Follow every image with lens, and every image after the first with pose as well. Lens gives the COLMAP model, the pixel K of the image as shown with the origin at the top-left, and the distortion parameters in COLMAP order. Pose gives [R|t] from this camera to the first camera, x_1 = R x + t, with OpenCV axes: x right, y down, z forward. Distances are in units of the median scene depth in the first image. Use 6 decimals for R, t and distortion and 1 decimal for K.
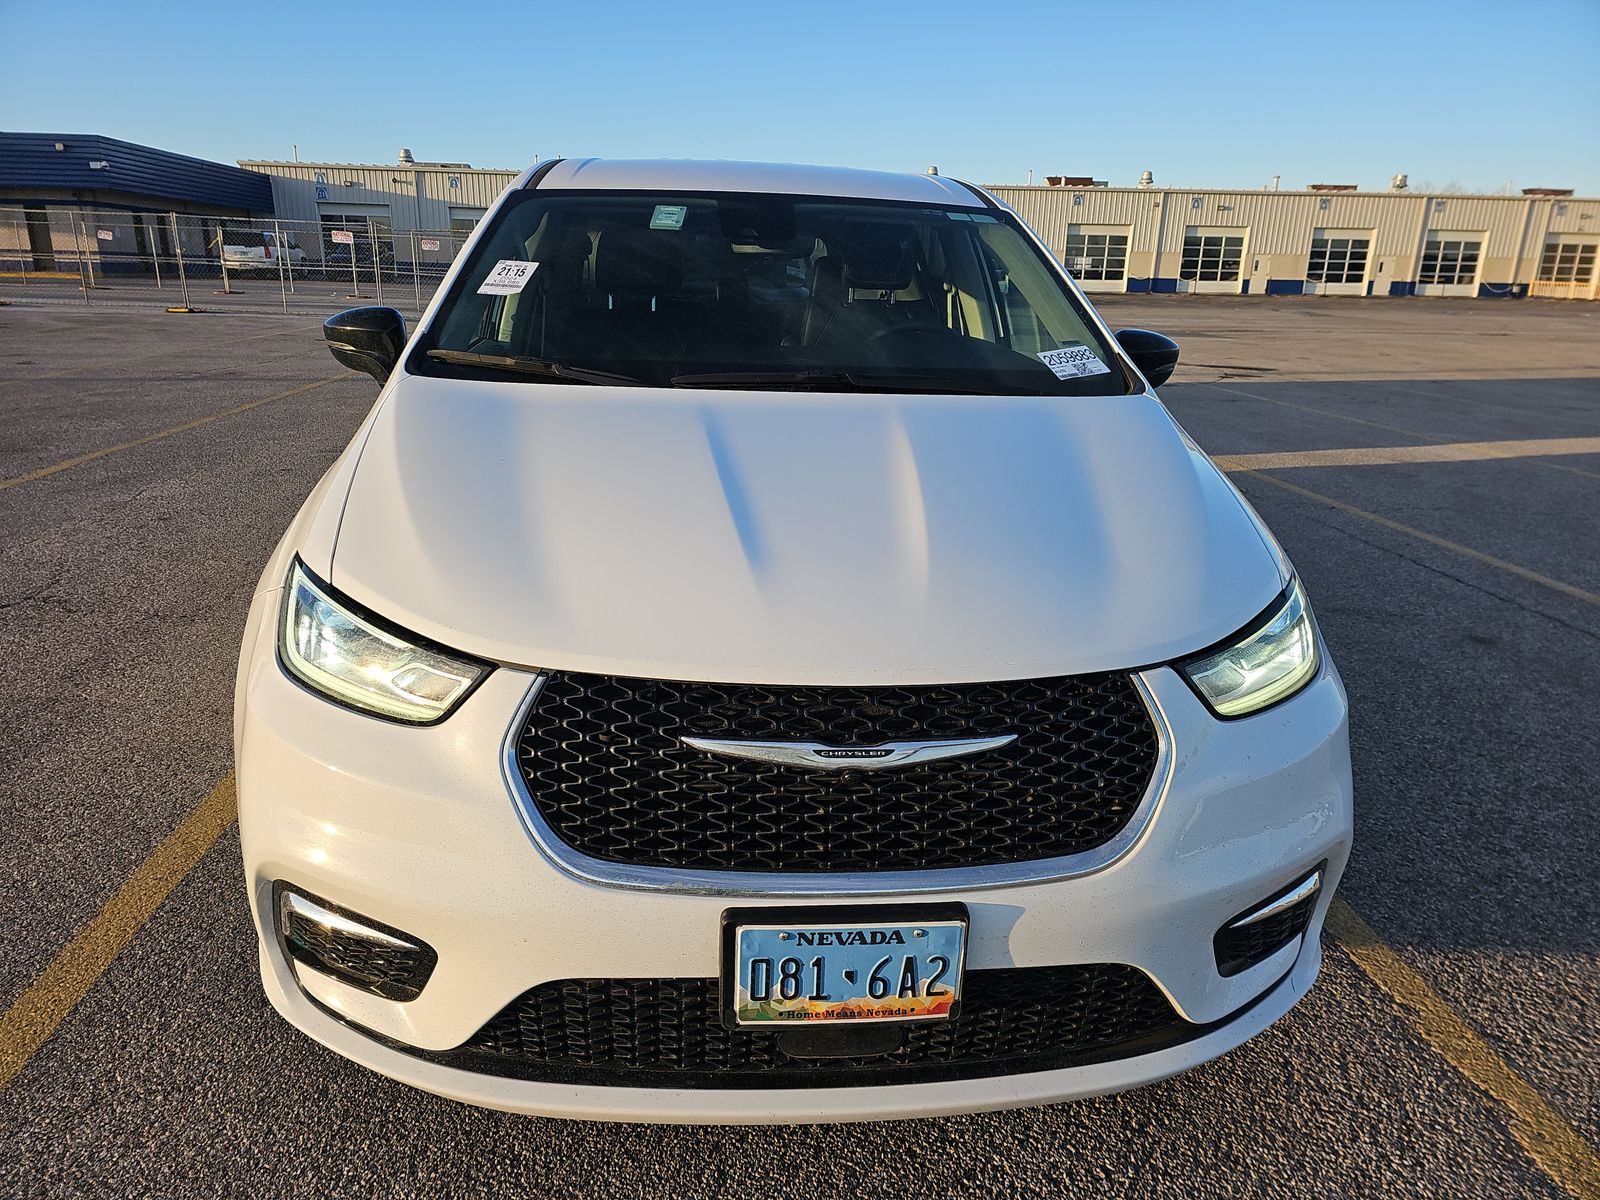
lens RADIAL K [[1061.2, 0, 800.0], [0, 1061.2, 600.0], [0, 0, 1]] dist [0.054426, -0.048239]
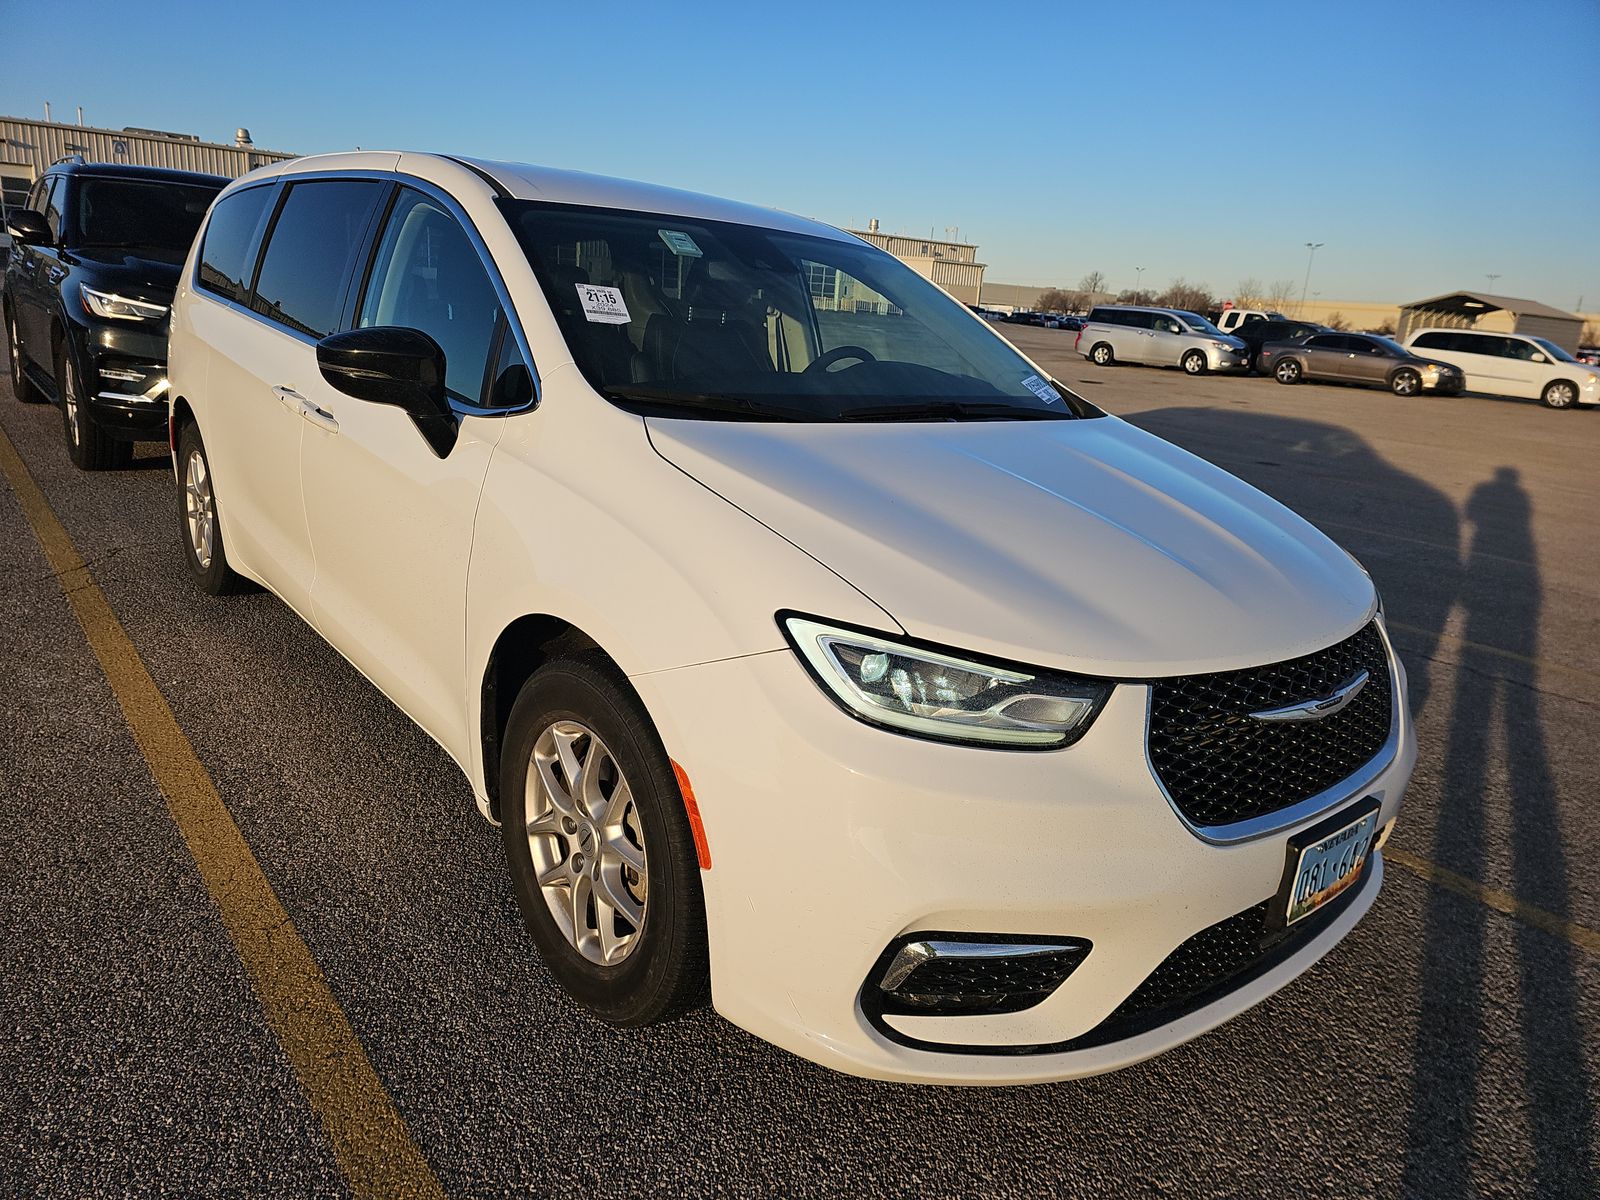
lens RADIAL K [[1061.2, 0, 800.0], [0, 1061.2, 600.0], [0, 0, 1]] dist [0.054426, -0.048239]
pose [[0.819637, -0.119011, 0.560386, -1.193382], [0.113568, 0.992525, 0.044678, -0.116472], [-0.561514, 0.027022, 0.827026, 0.241936]]
